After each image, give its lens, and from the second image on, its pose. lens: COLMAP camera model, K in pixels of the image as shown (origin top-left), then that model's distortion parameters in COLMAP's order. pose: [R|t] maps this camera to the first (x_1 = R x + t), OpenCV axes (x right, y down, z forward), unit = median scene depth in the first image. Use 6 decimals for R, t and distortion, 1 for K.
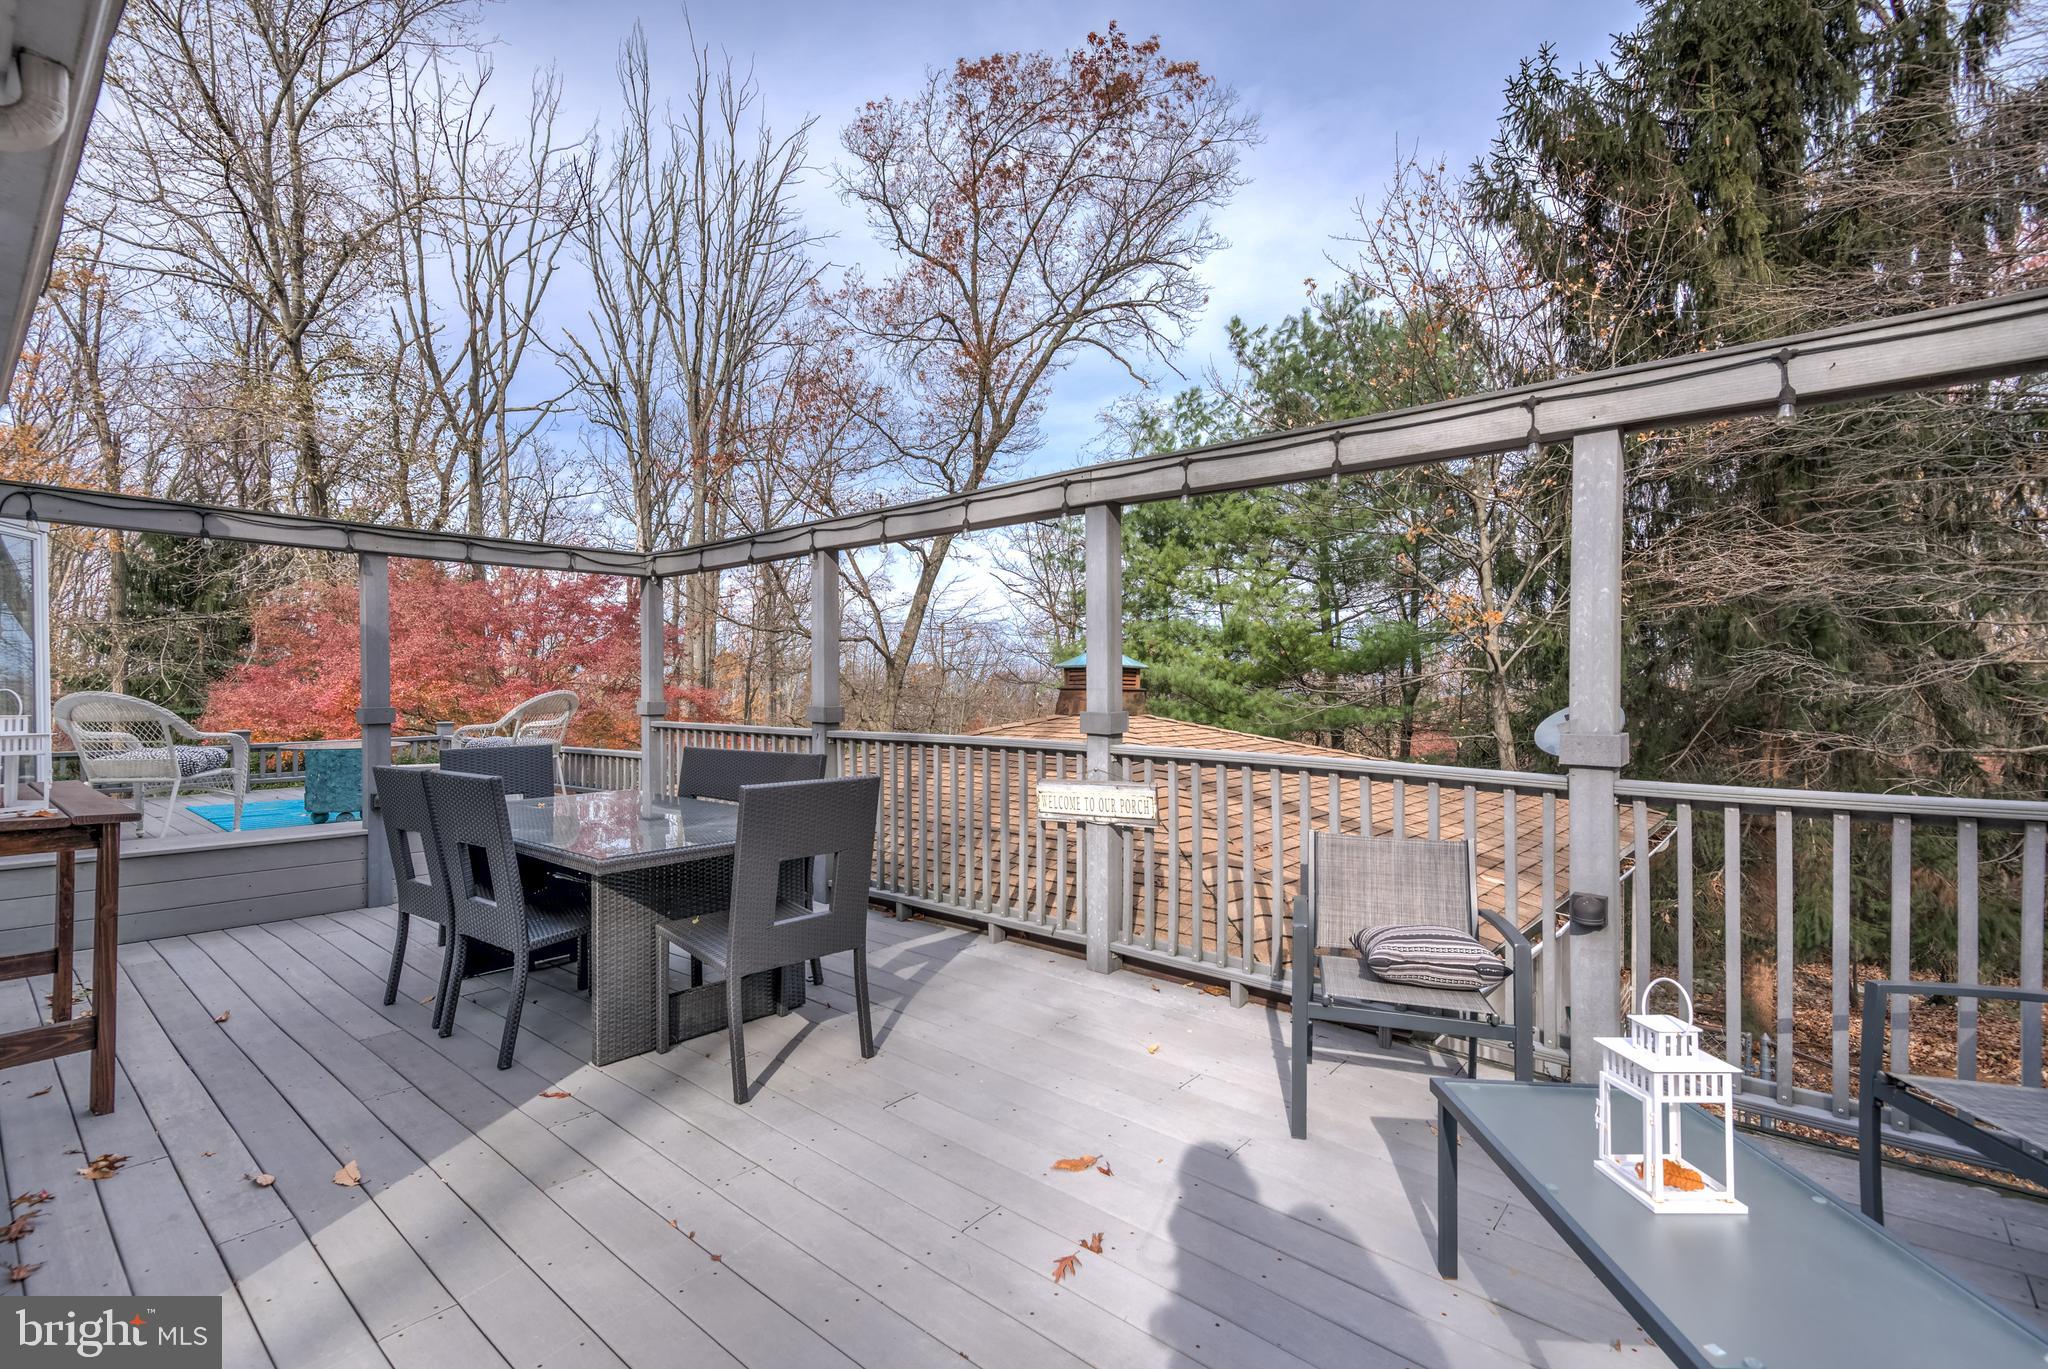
lens RADIAL K [[936.2, 0, 1035.7], [0, 936.2, 697.7], [0, 0, 1]] dist [0.011991, -0.000505]
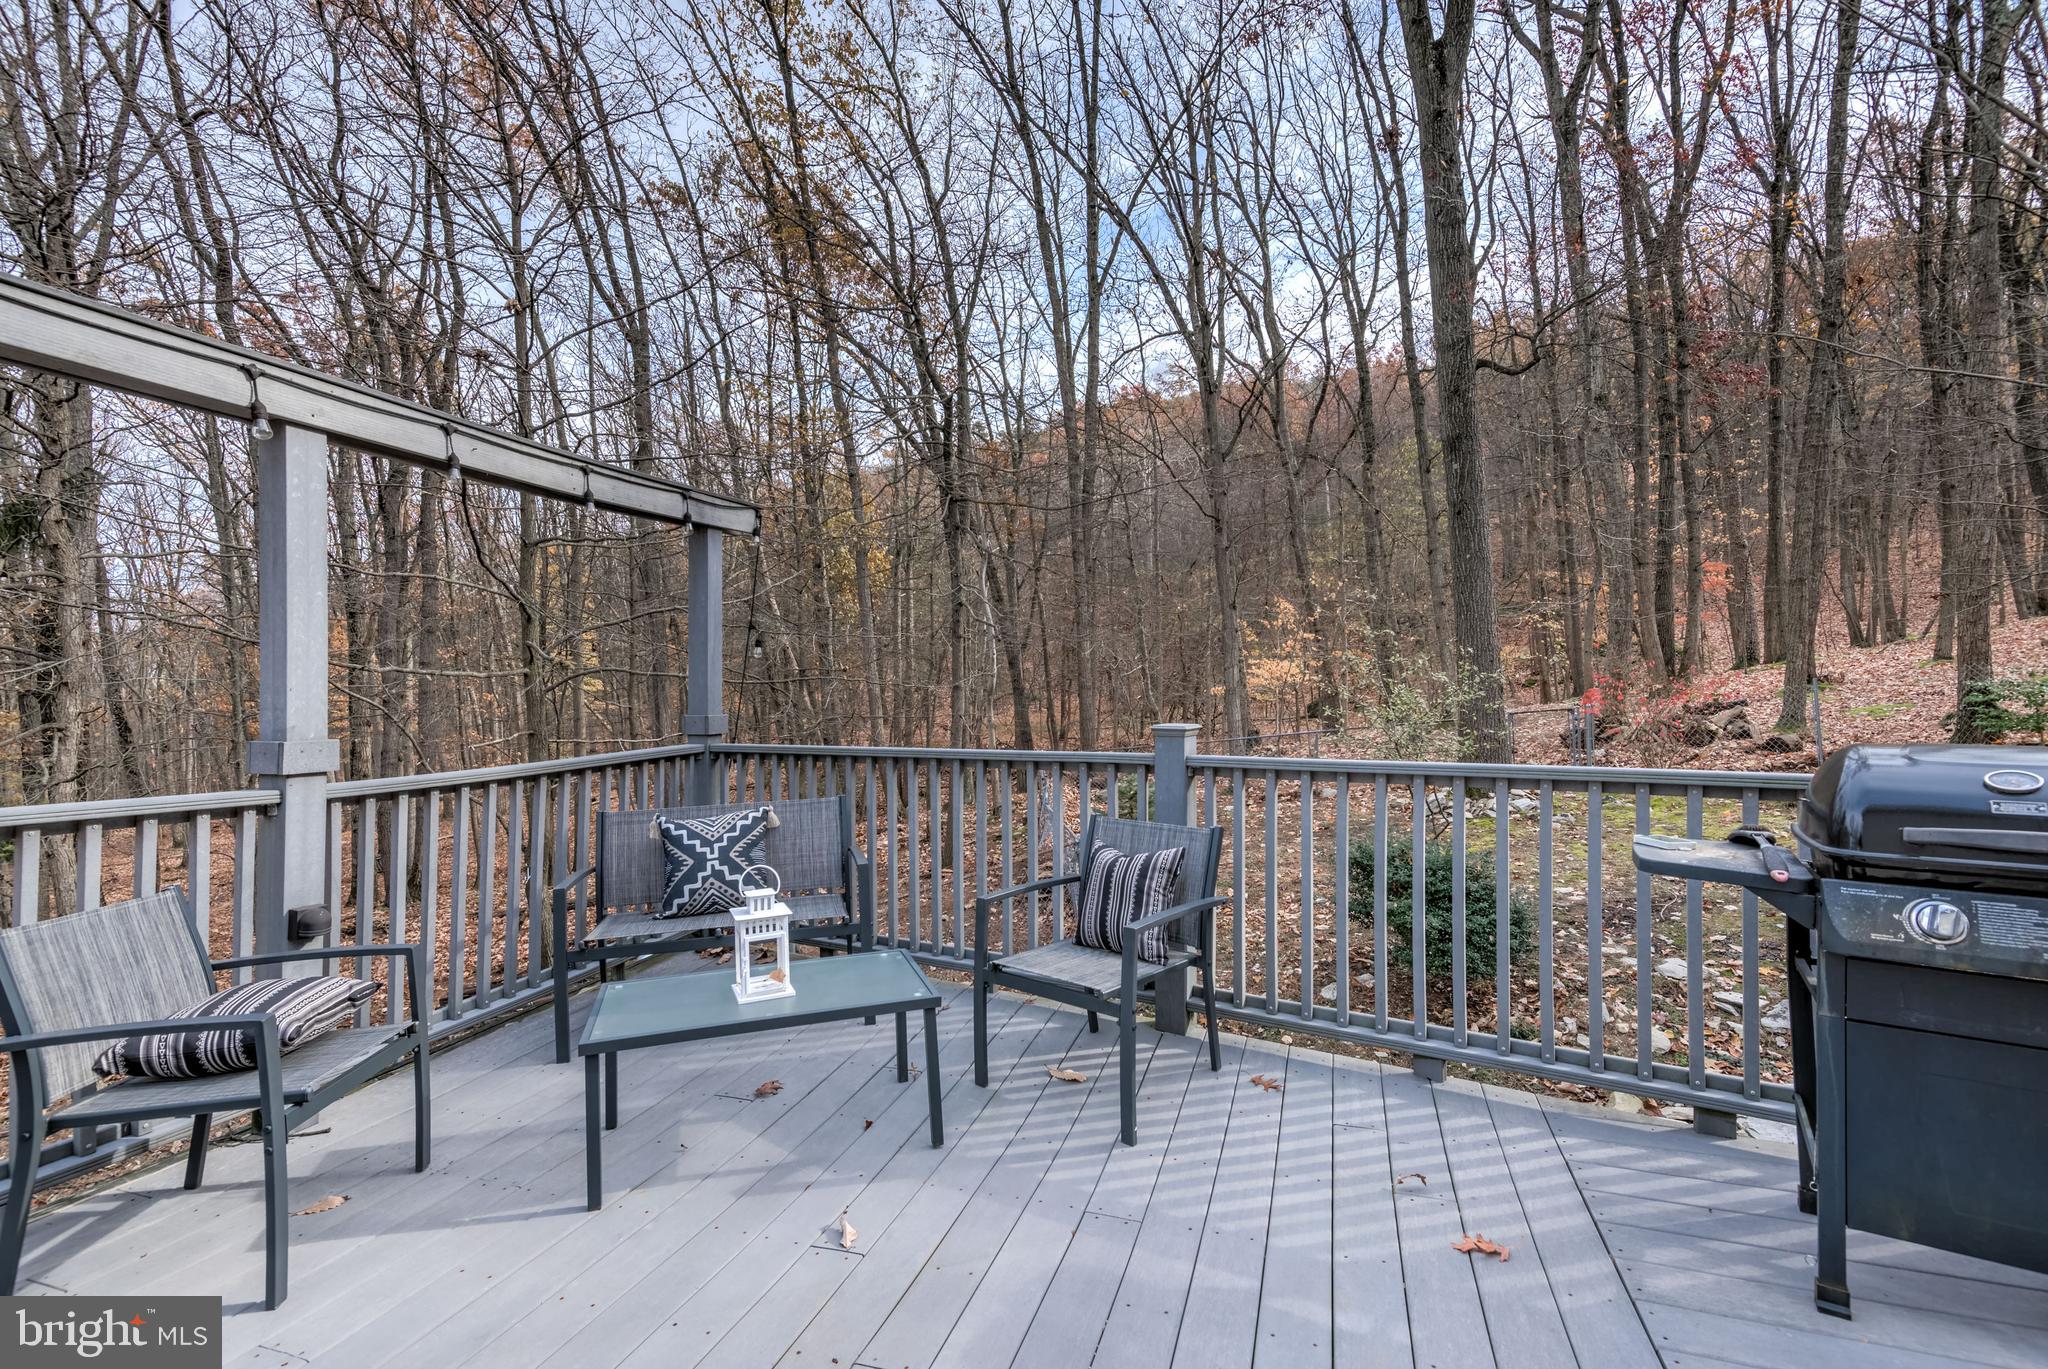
lens RADIAL K [[936.2, 0, 1037.0], [0, 936.2, 697.9], [0, 0, 1]] dist [0.011991, -0.000505]
pose [[-0.391365, -0.000486, 0.920235, -0.593526], [0.014322, 0.999876, 0.006619, -0.000779], [-0.920124, 0.015770, -0.391309, 0.684293]]
